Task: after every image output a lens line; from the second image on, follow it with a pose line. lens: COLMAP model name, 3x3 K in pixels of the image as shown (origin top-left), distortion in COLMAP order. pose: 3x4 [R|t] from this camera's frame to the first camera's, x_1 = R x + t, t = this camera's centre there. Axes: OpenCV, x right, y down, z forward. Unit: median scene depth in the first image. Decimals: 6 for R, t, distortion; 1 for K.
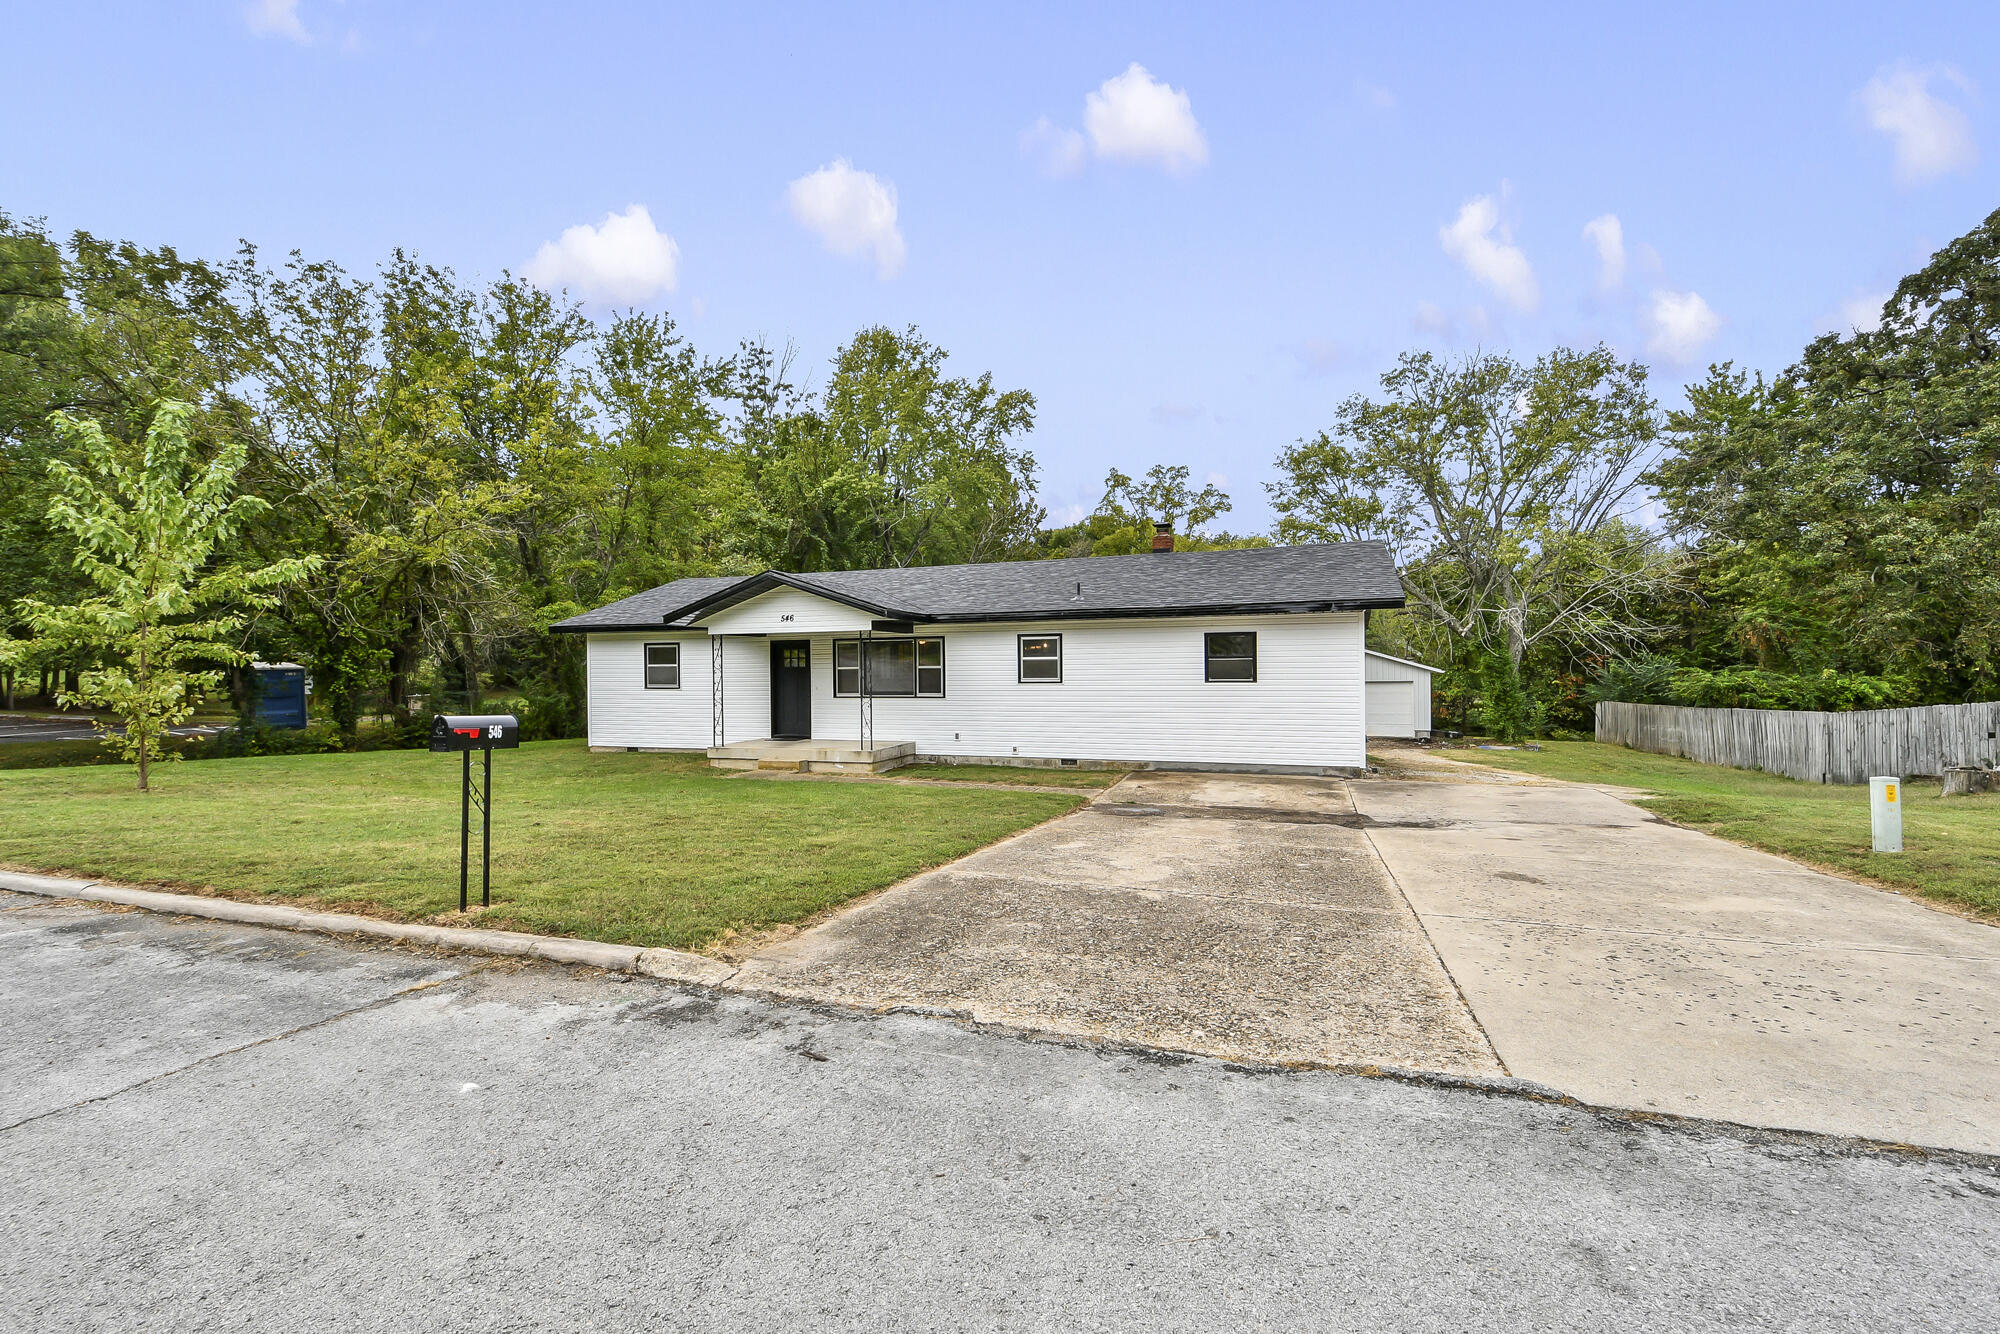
lens RADIAL K [[883.5, 0, 997.1], [0, 883.5, 678.2], [0, 0, 1]] dist [0.039431, 0.000013]
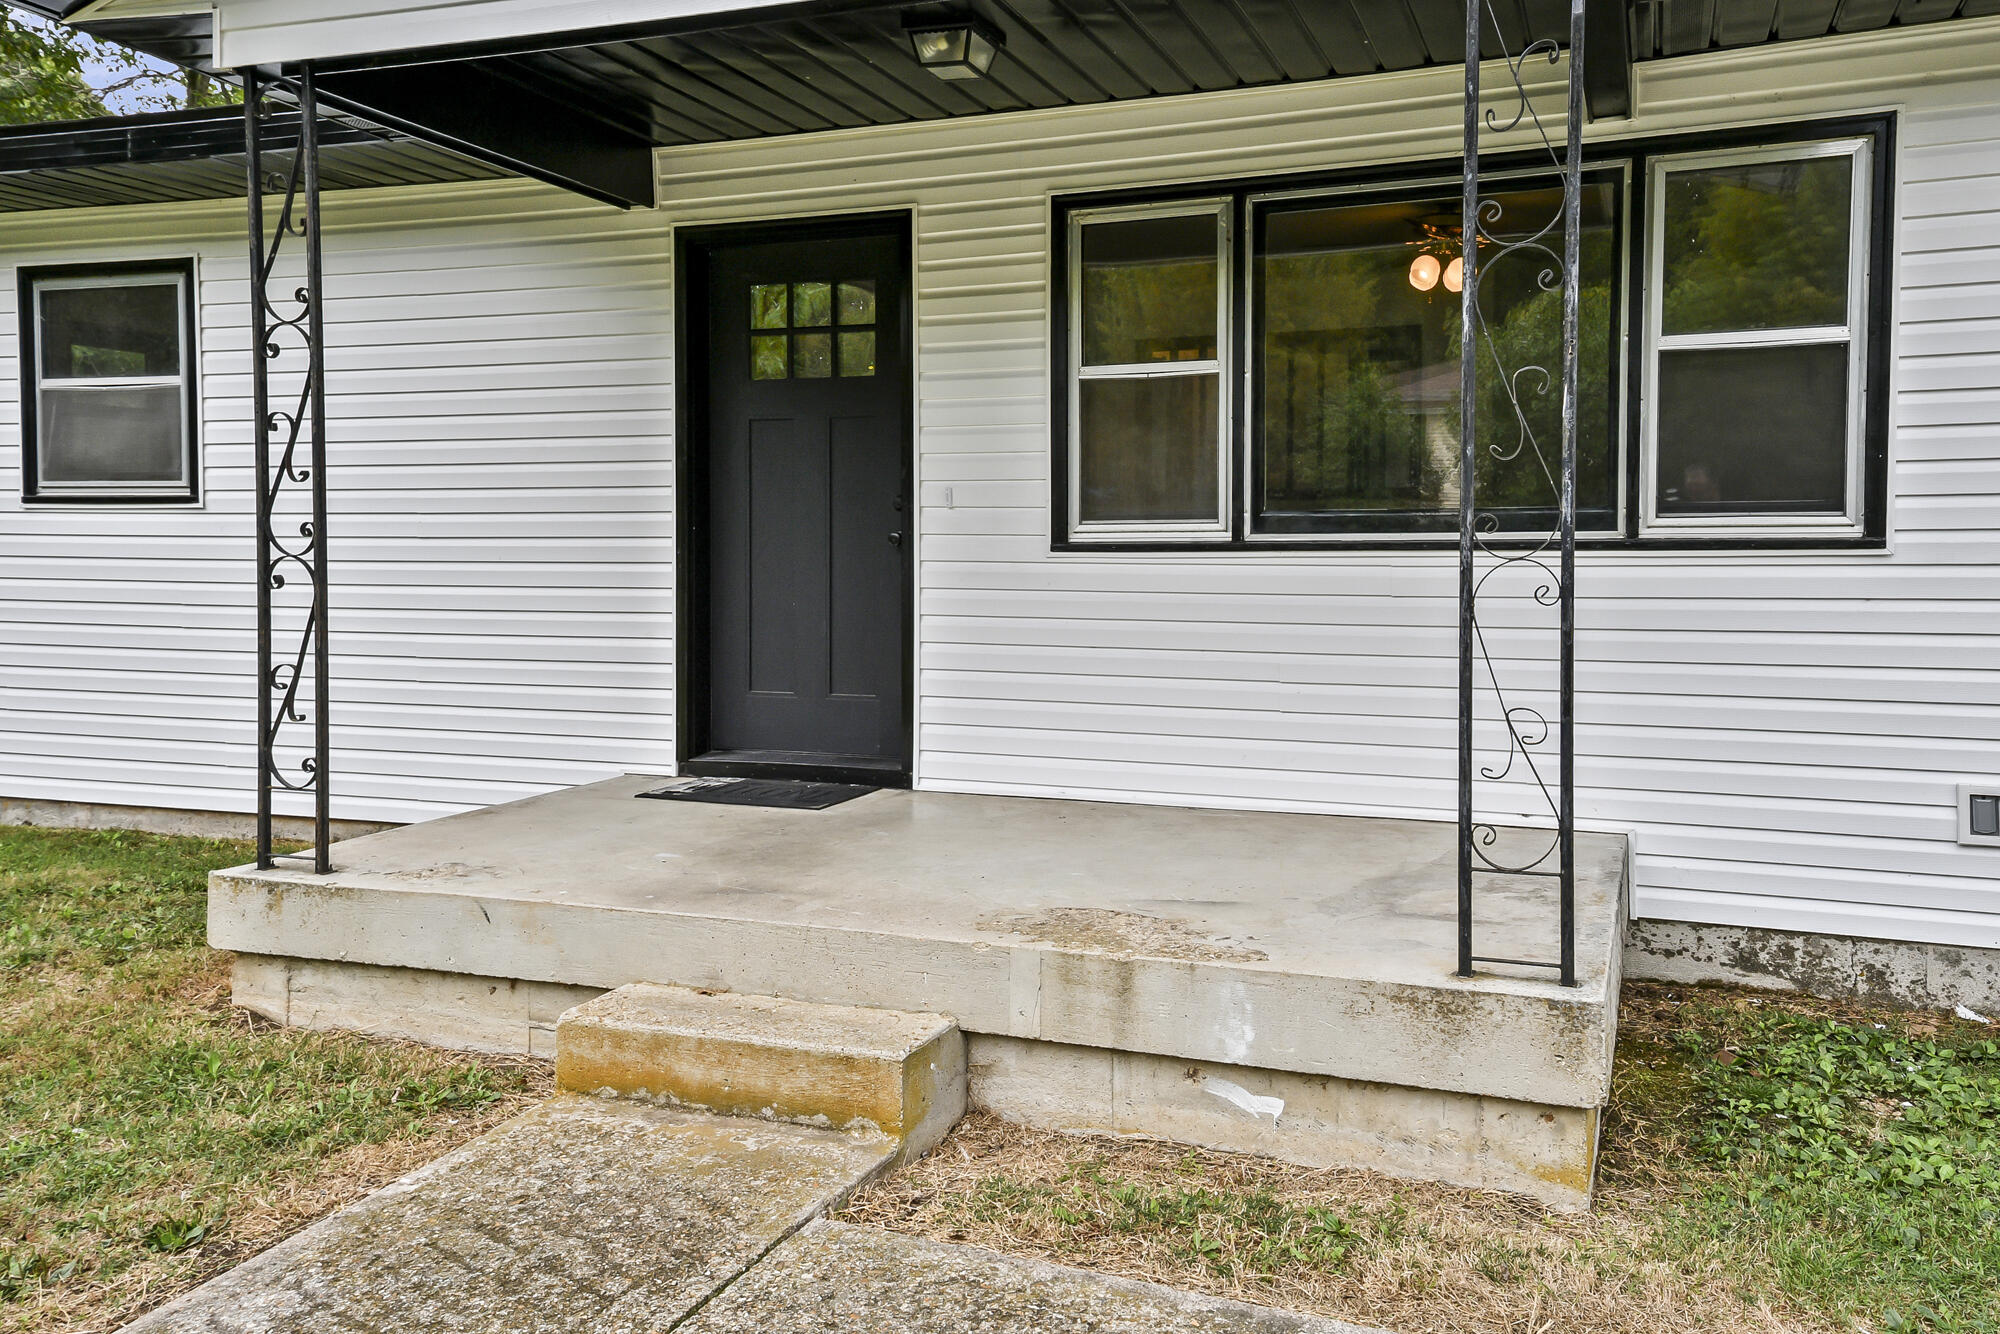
lens RADIAL K [[1553.3, 0, 1110.4], [0, 1553.3, 604.7], [0, 0, 1]] dist [0.053754, 0.000479]
pose [[0.999937, 0.010732, 0.003165, -0.105647], [-0.010793, 0.999743, 0.019914, 0.016145], [-0.002950, -0.019947, 0.999797, 0.427687]]
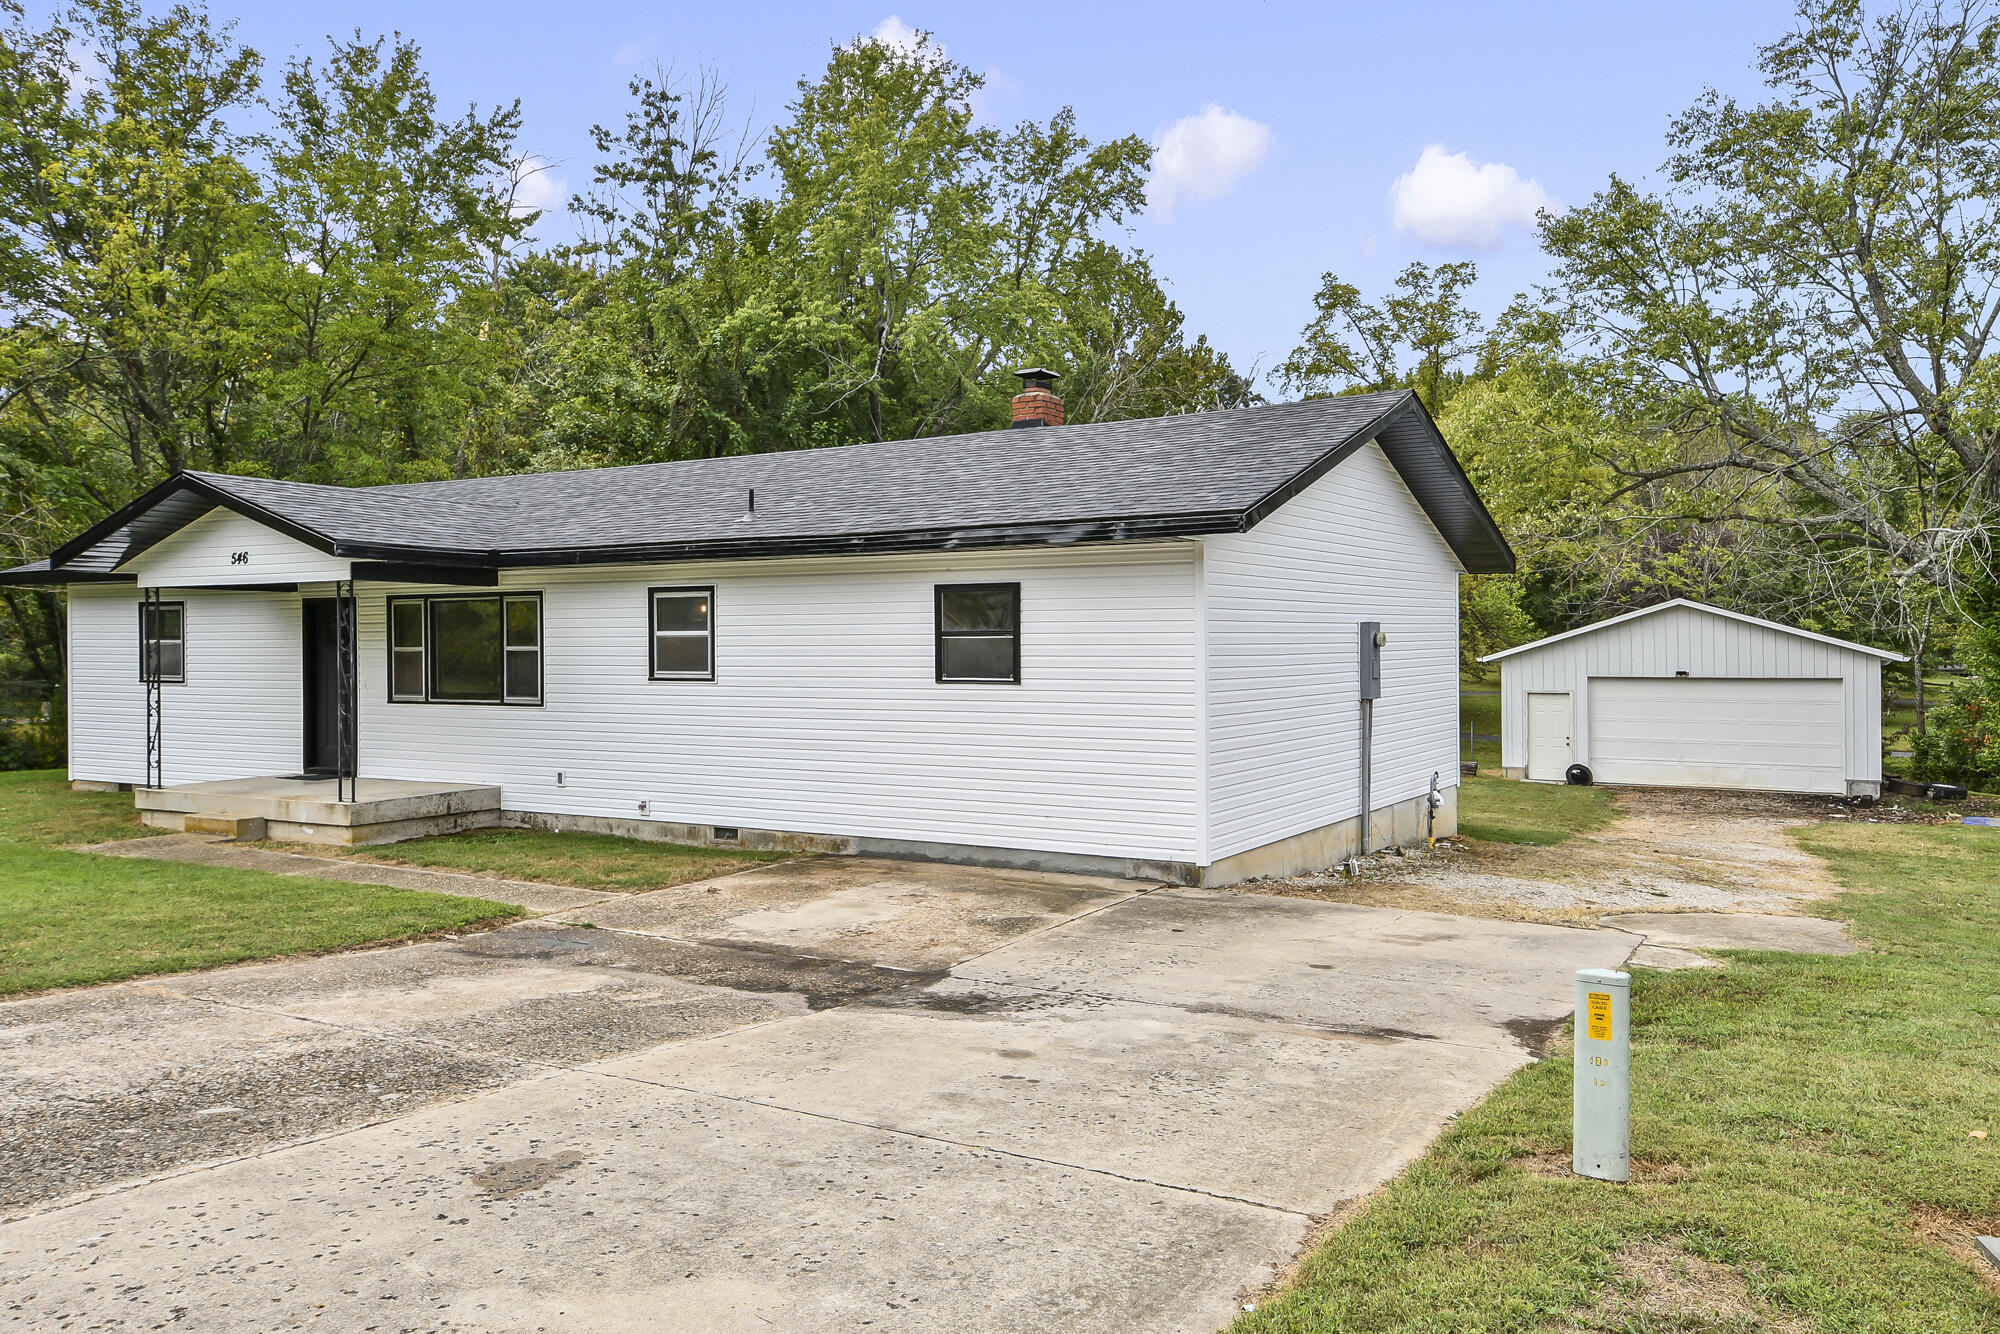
lens RADIAL K [[1526.8, 0, 1000.0], [0, 1526.8, 667.0], [0, 0, 1]] dist [0.083194, 0.003658]
pose [[0.978311, 0.008330, -0.206975, 0.234393], [-0.007343, 0.999958, 0.005537, -0.004994], [0.207013, -0.003897, 0.978330, 0.083689]]
